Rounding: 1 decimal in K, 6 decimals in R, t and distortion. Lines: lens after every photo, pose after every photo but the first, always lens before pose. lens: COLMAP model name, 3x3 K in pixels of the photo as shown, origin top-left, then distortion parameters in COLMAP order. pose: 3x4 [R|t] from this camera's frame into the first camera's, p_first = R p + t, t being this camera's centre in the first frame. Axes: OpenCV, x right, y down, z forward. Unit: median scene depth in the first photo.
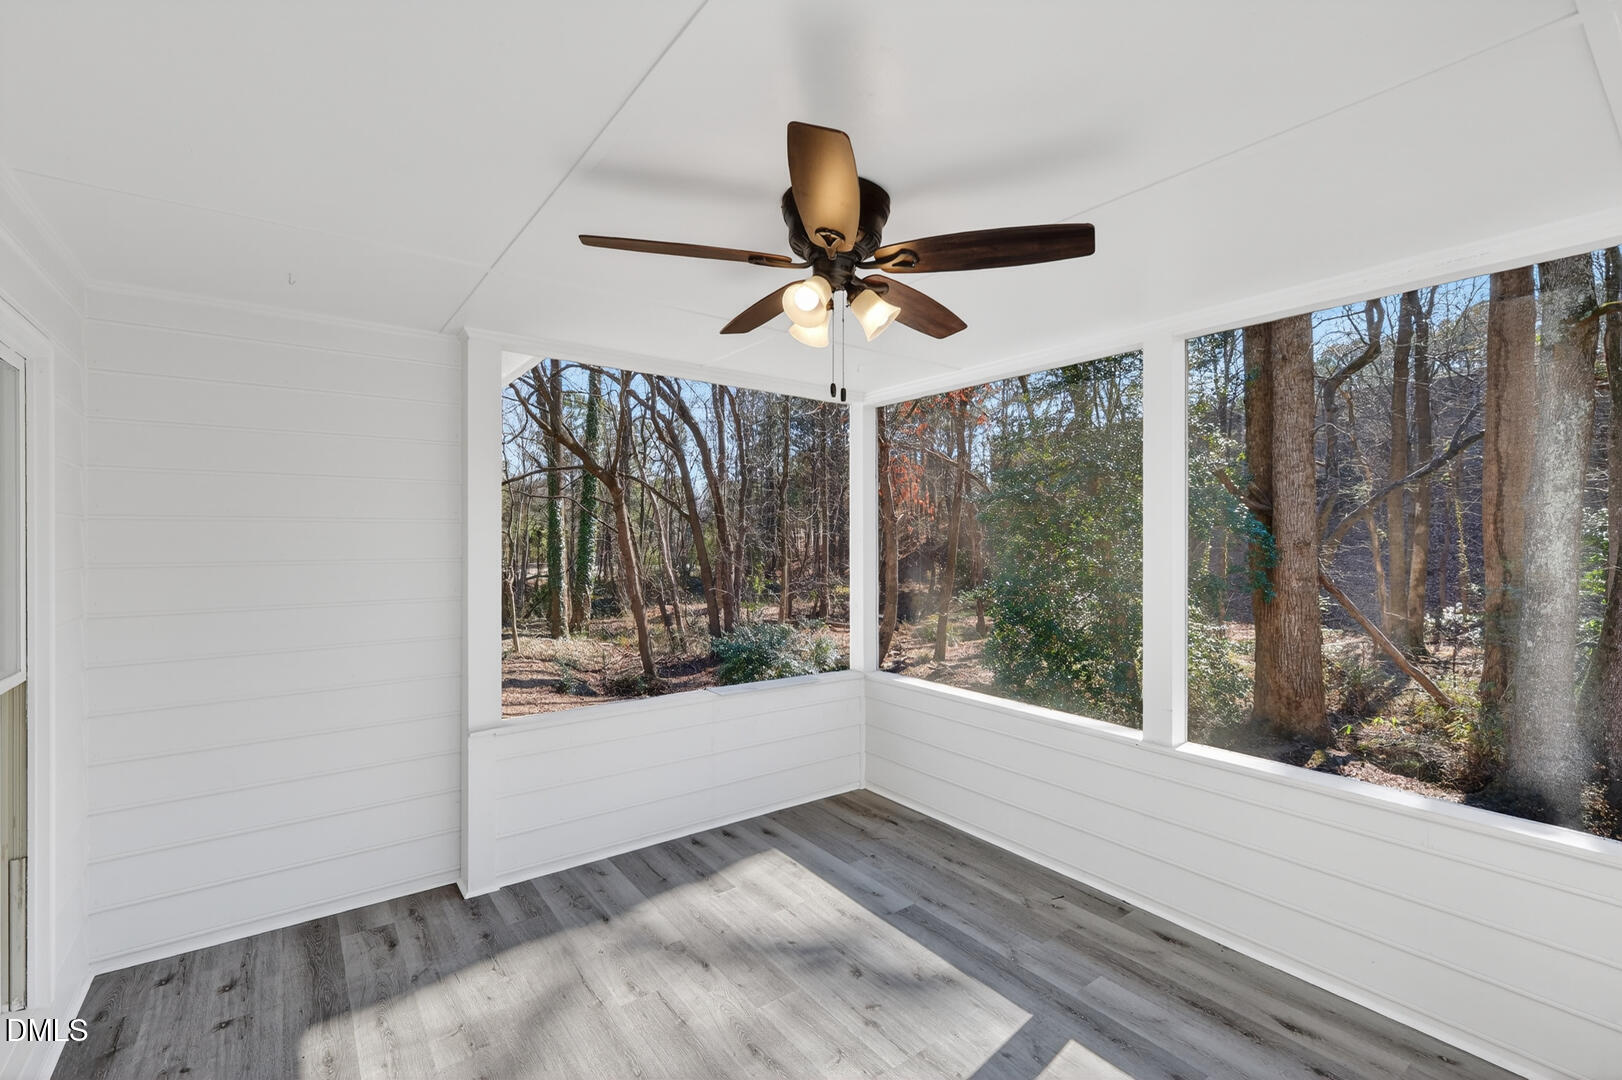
lens RADIAL K [[711.9, 0, 817.5], [0, 711.9, 537.6], [0, 0, 1]] dist [0.010485, -0.000499]
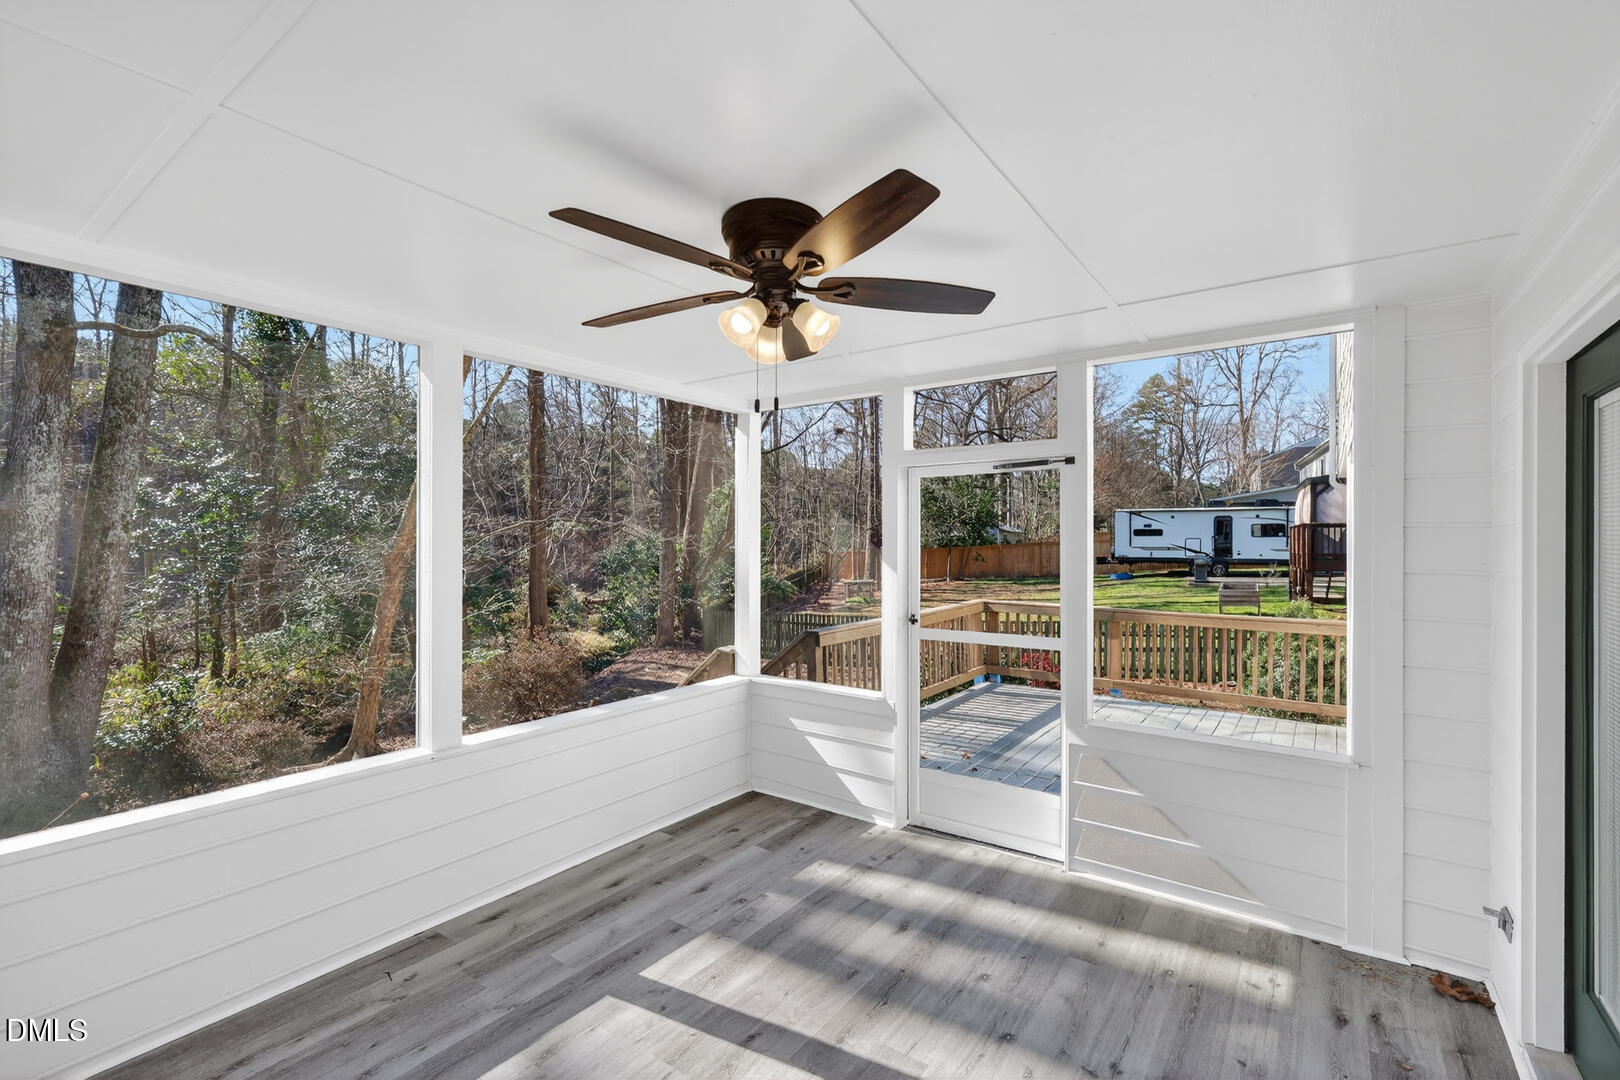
lens RADIAL K [[711.0, 0, 816.7], [0, 711.0, 542.1], [0, 0, 1]] dist [0.010485, -0.000499]
pose [[-0.300067, -0.003542, 0.953912, -0.671788], [-0.000267, 0.999993, 0.003629, -0.005337], [-0.953918, 0.000834, -0.300066, 0.857871]]
